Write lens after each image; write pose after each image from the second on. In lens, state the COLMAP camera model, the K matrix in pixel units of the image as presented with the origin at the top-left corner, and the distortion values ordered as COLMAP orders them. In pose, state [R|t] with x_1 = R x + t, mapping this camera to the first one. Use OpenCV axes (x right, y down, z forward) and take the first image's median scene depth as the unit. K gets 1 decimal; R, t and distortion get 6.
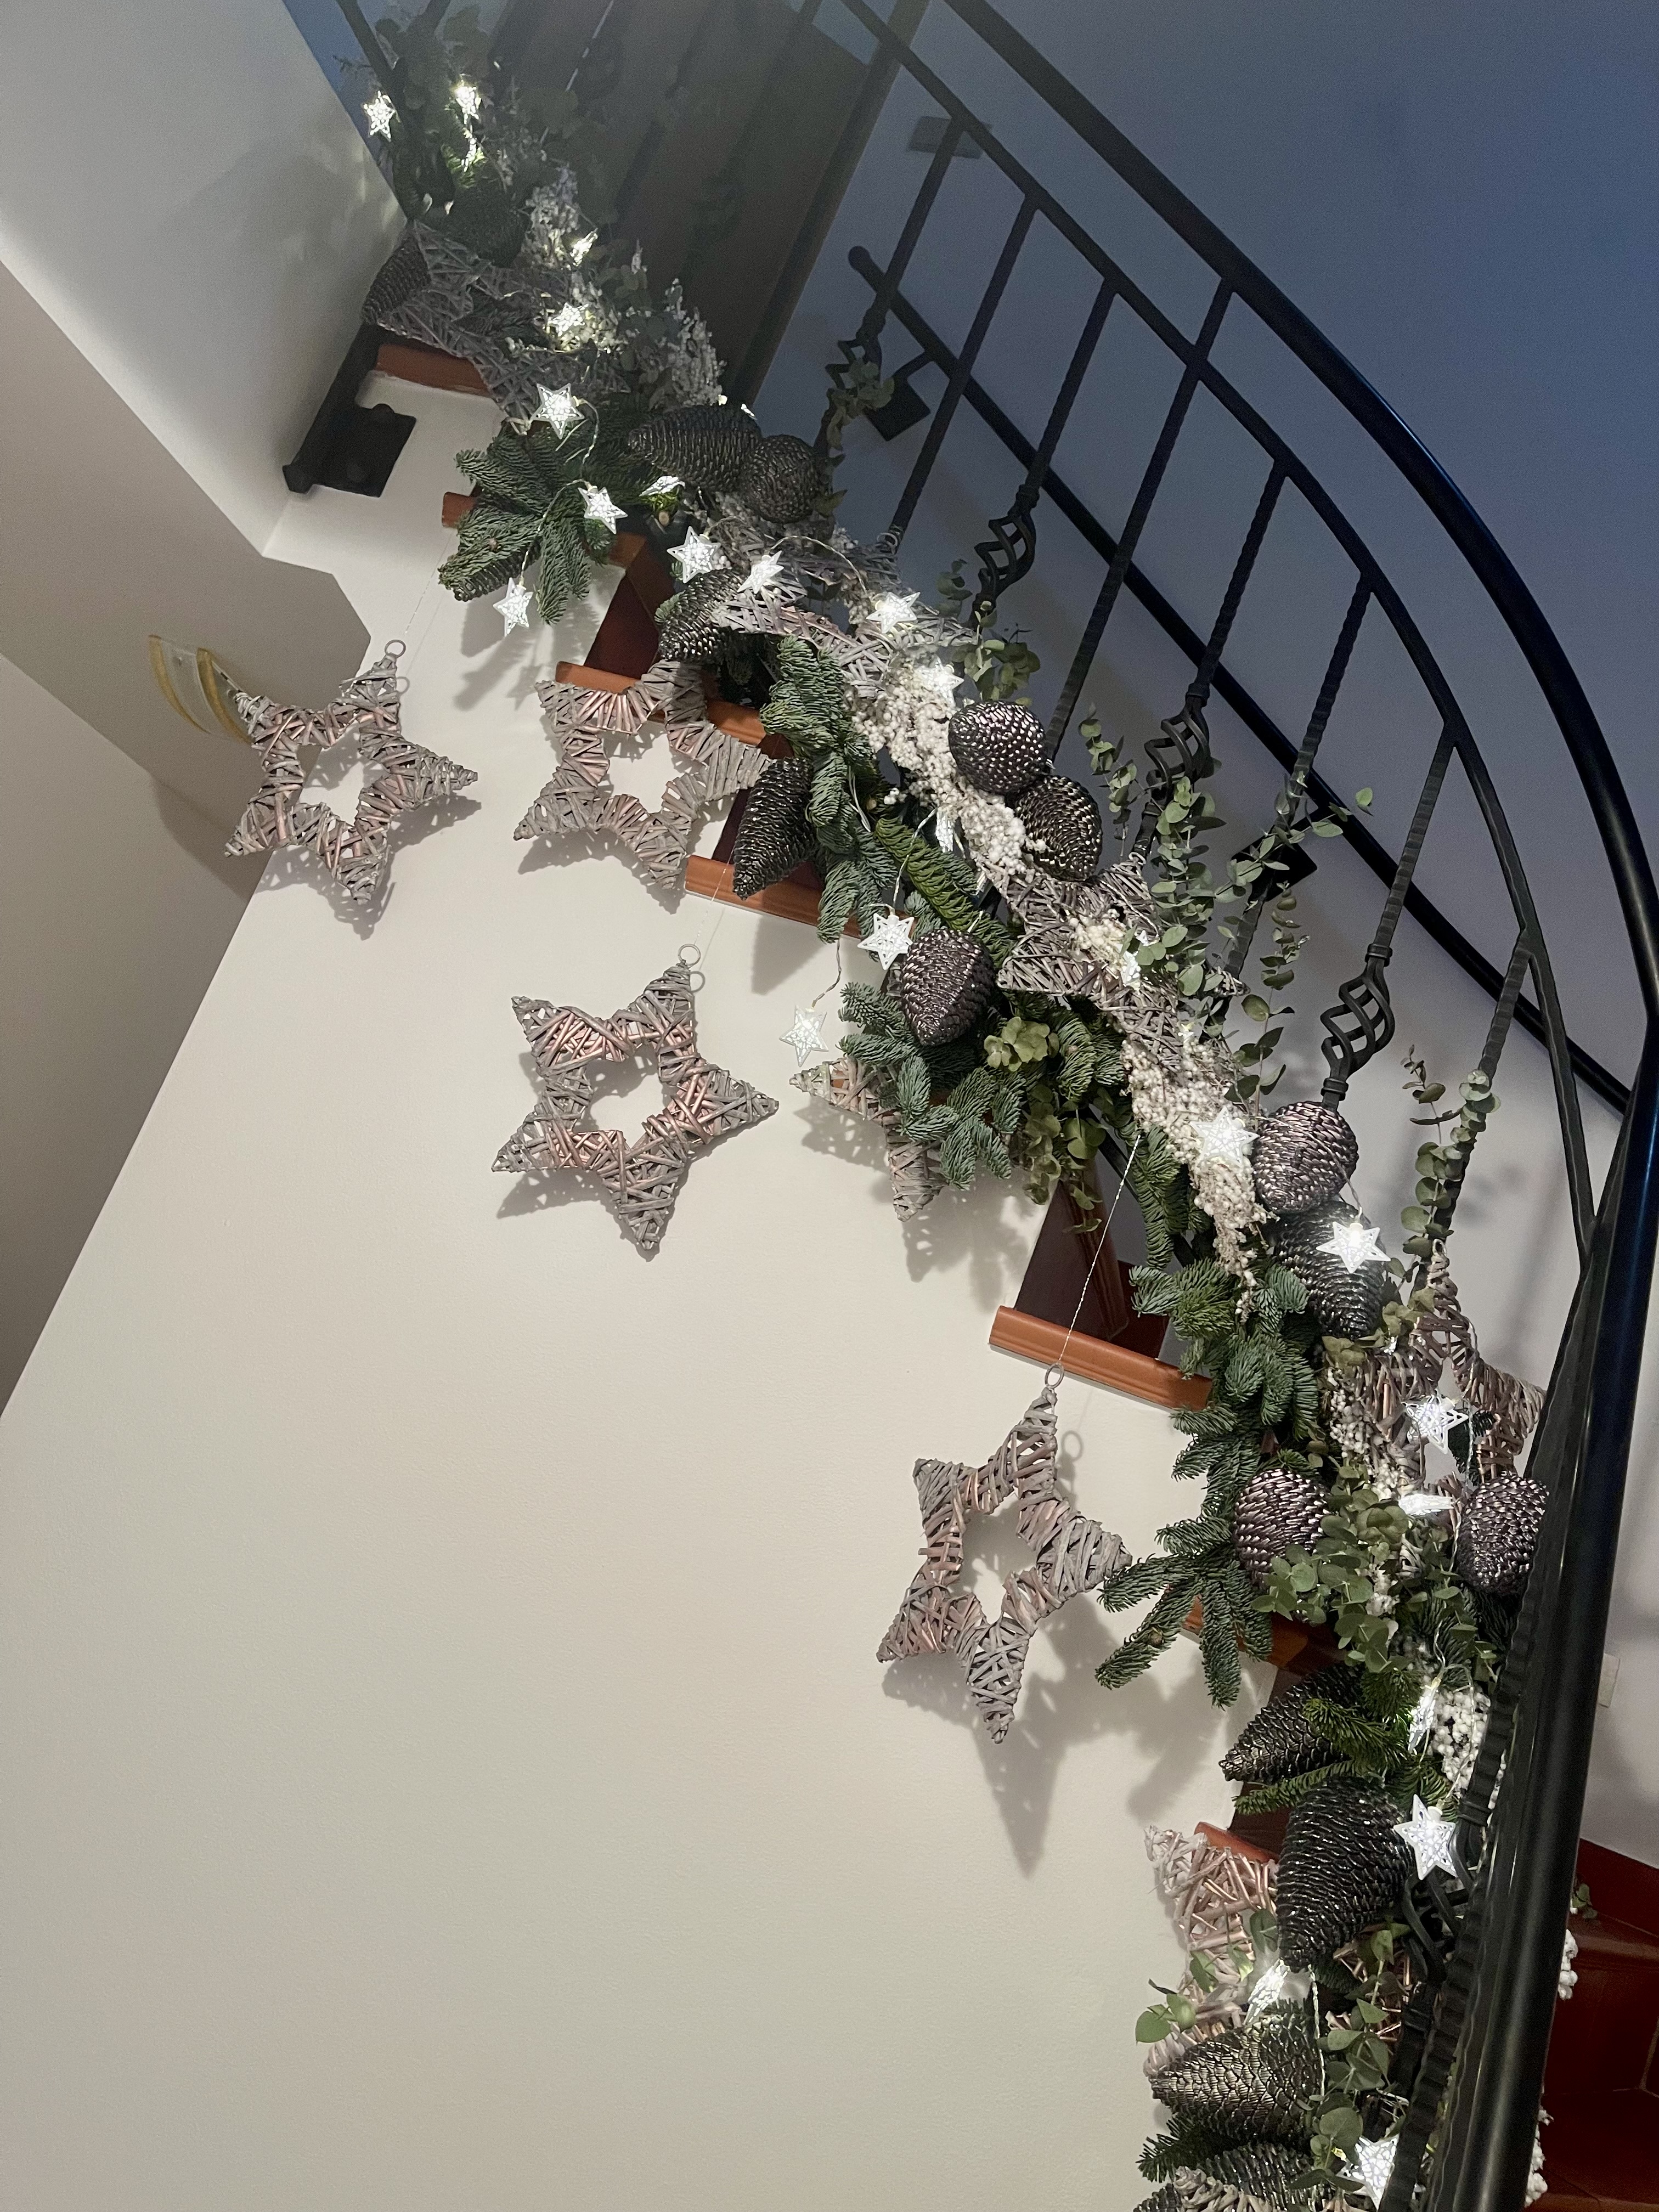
lens RADIAL K [[1734.9, 0, 829.5], [0, 1734.9, 1106.0], [0, 0, 1]] dist [0.012672, 0.003686]
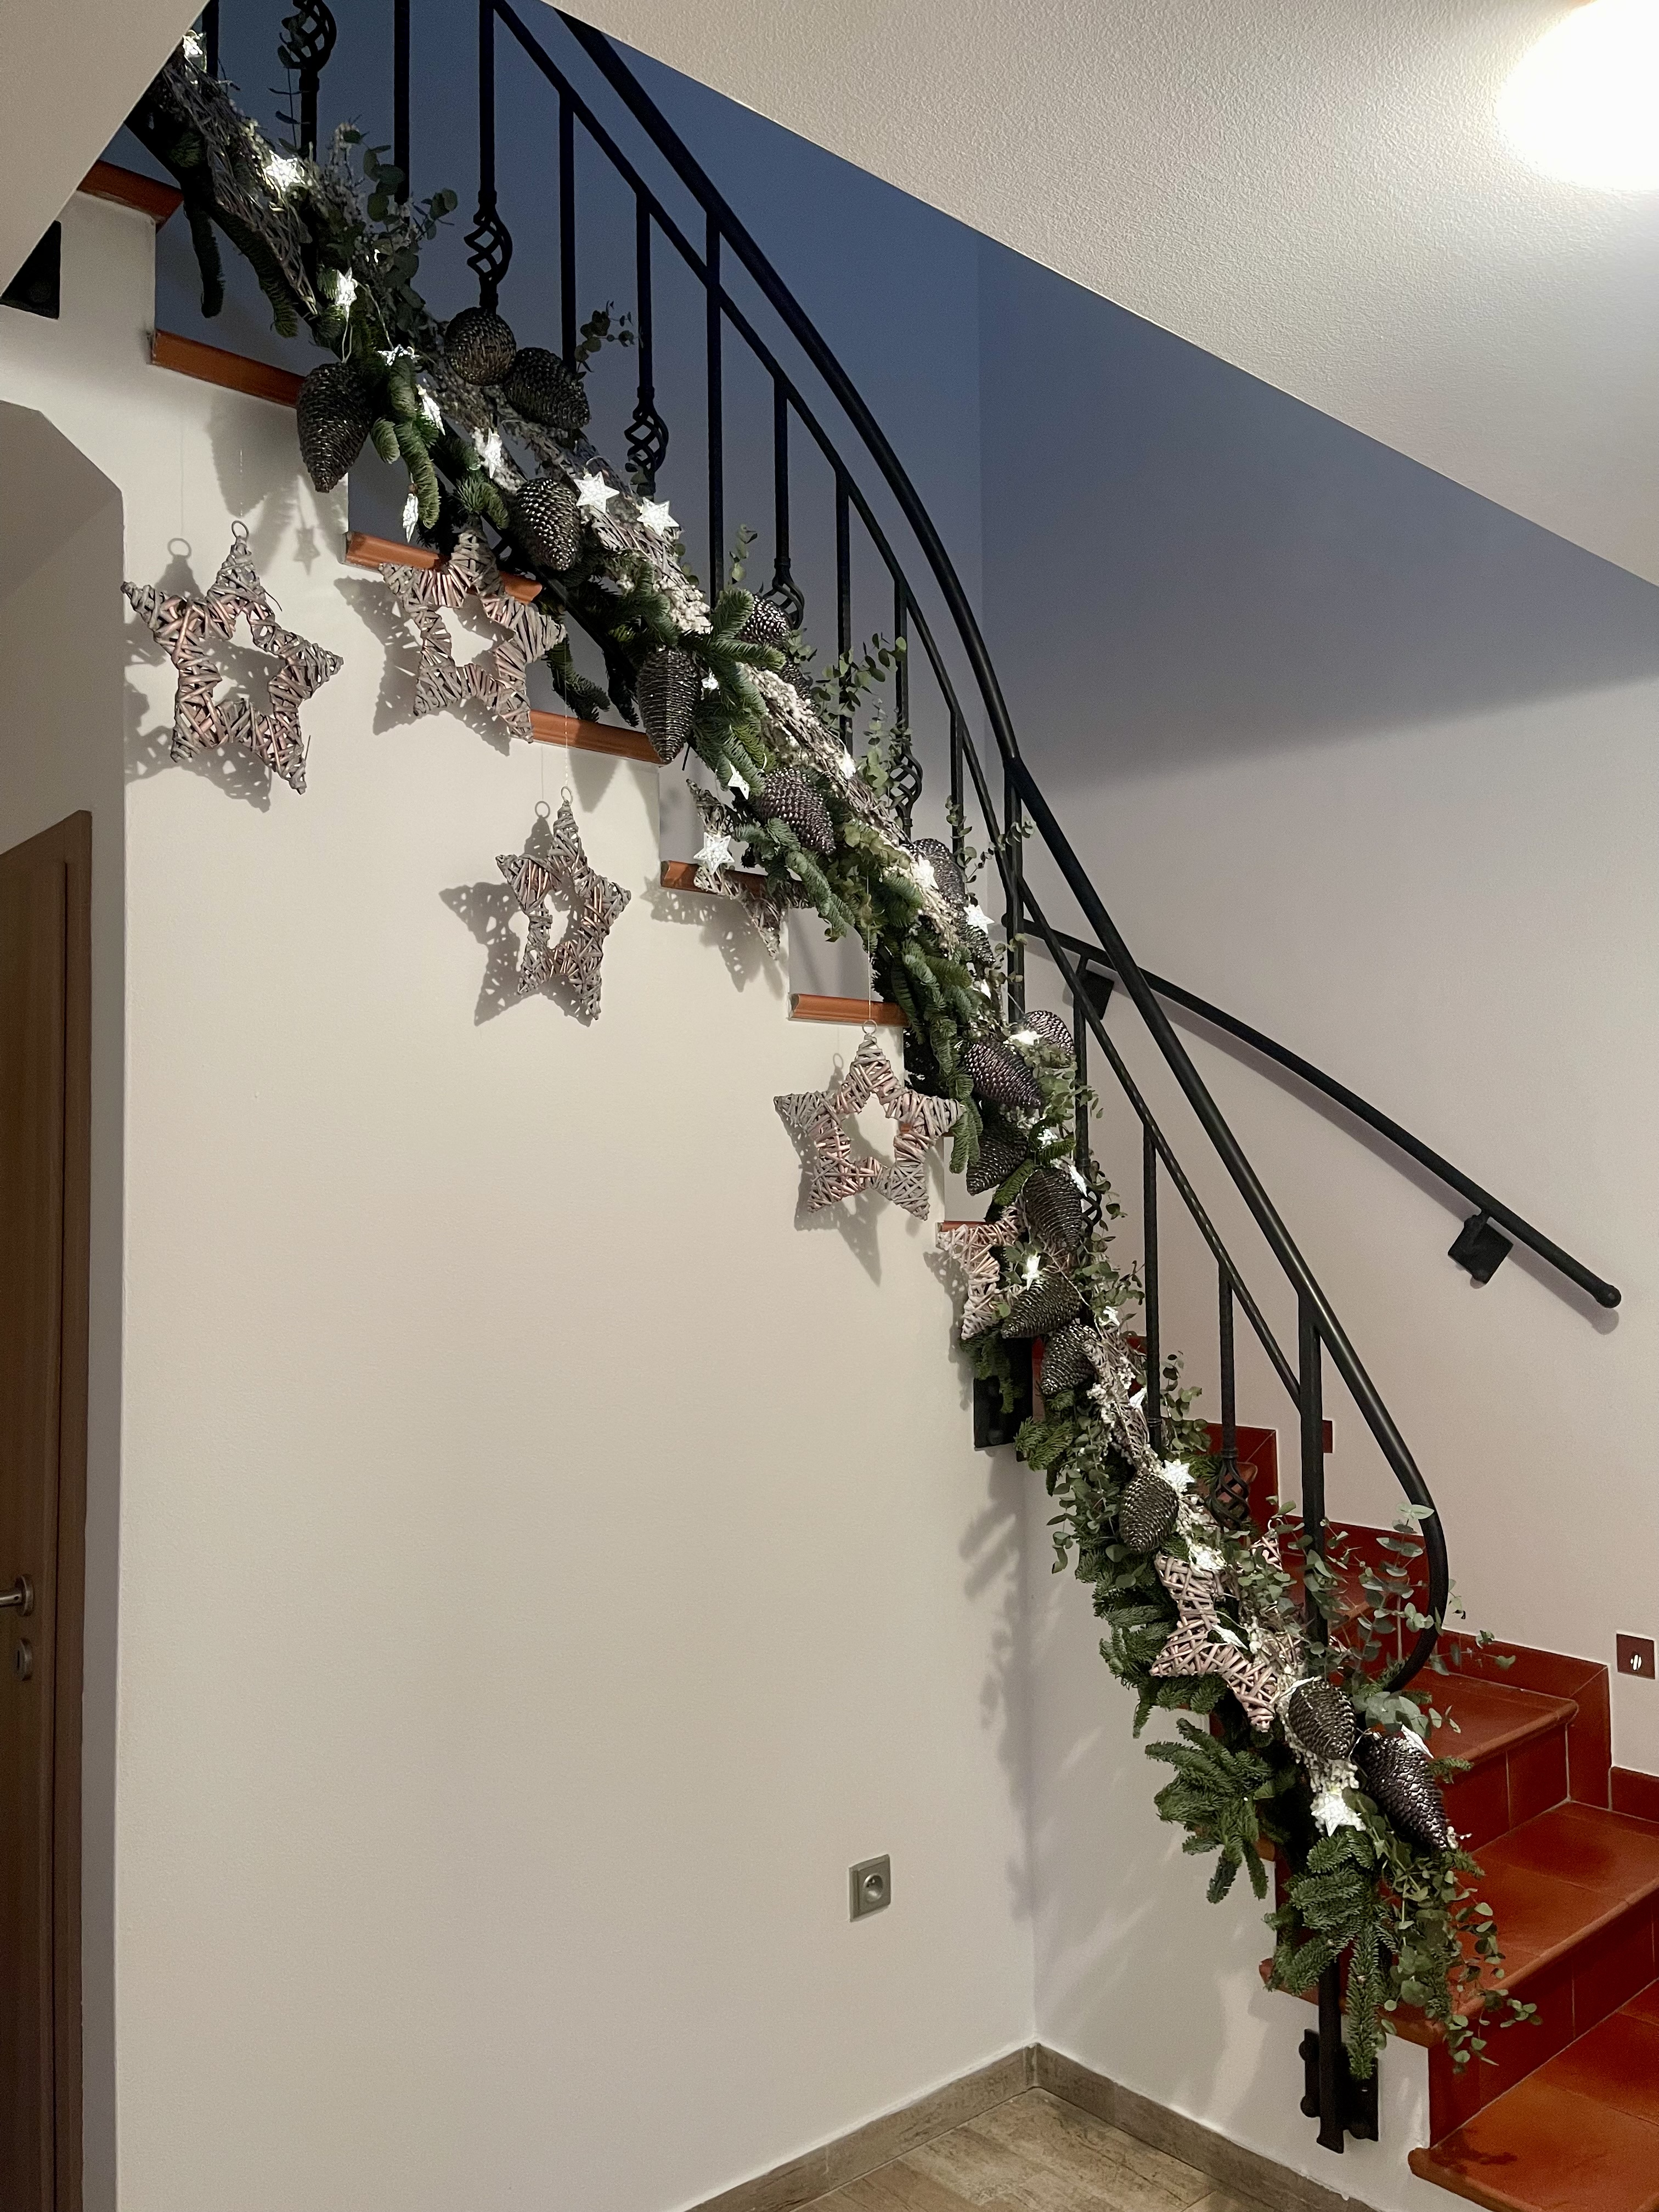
lens RADIAL K [[1734.9, 0, 829.5], [0, 1734.9, 1106.0], [0, 0, 1]] dist [0.012672, 0.003686]
pose [[0.525448, -0.326052, 0.785872, -1.370785], [0.017069, 0.927512, 0.373404, -0.450751], [-0.850655, -0.182790, 0.492924, 0.169476]]
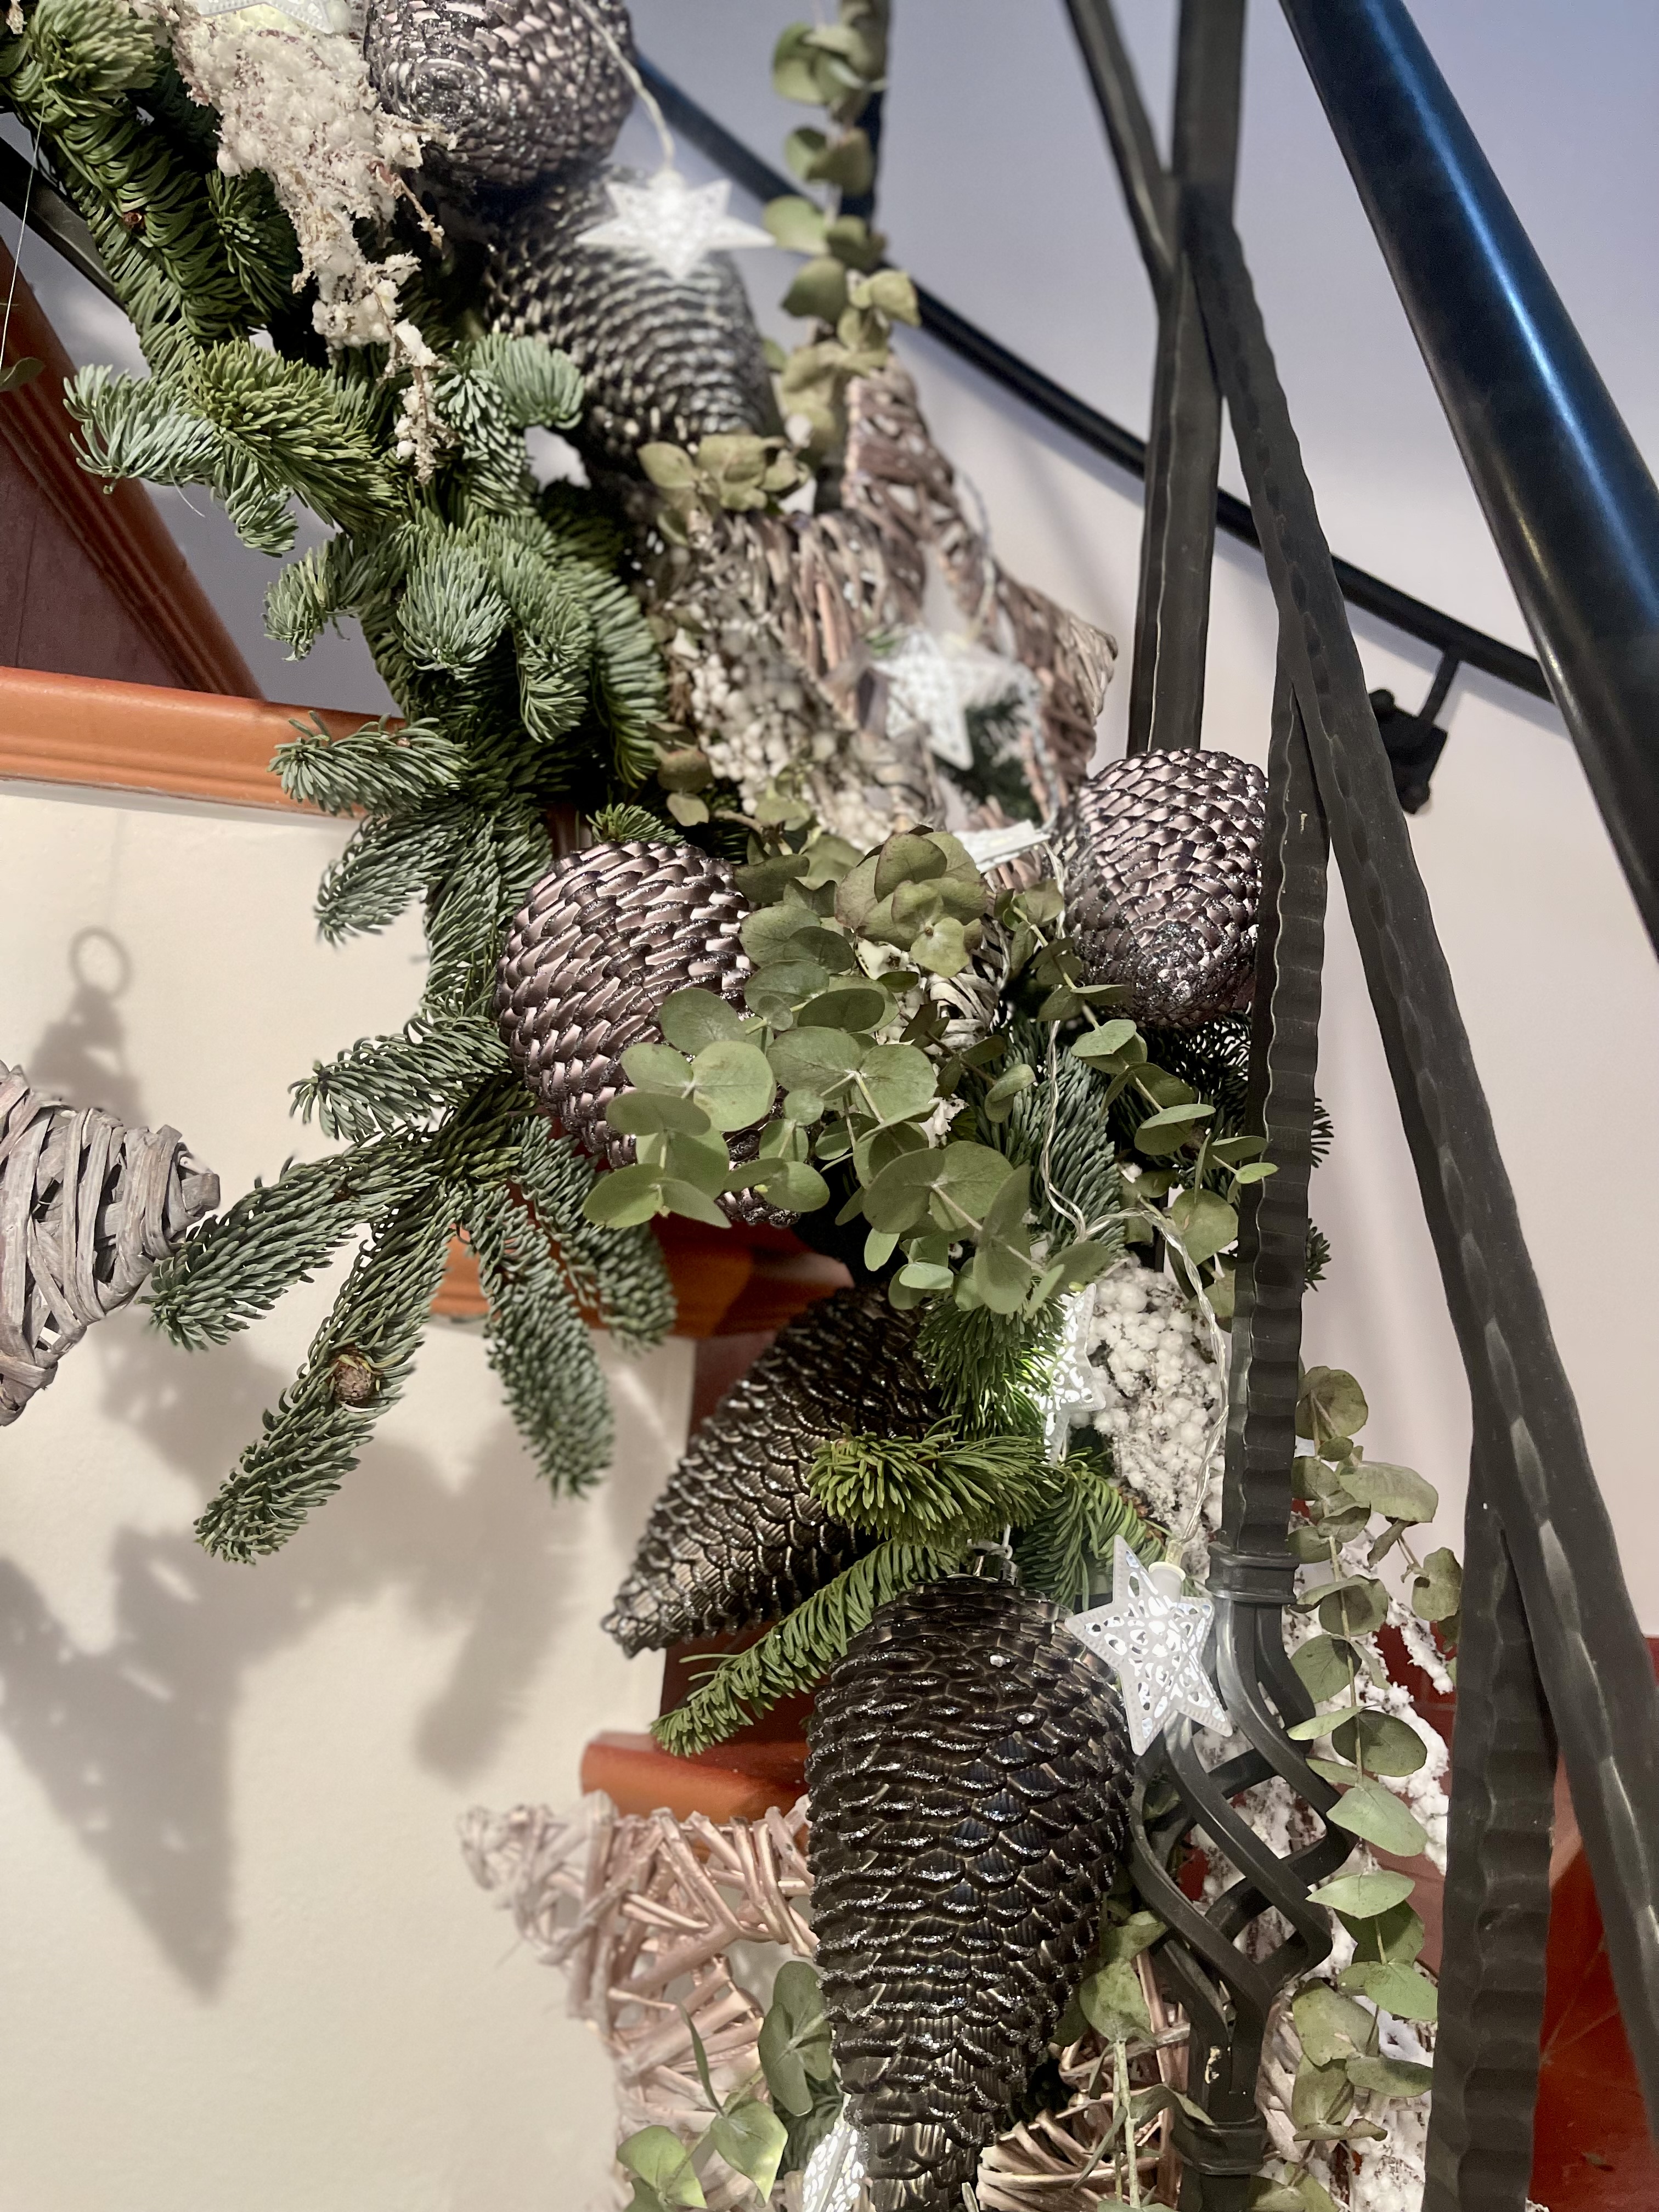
lens RADIAL K [[1401.2, 0, 829.5], [0, 1401.2, 1106.0], [0, 0, 1]] dist [0.028883, -0.001083]
pose [[0.896675, -0.237631, 0.373503, 0.176775], [0.165984, 0.962635, 0.213970, 0.203656], [-0.410393, -0.129866, 0.902614, 0.698068]]
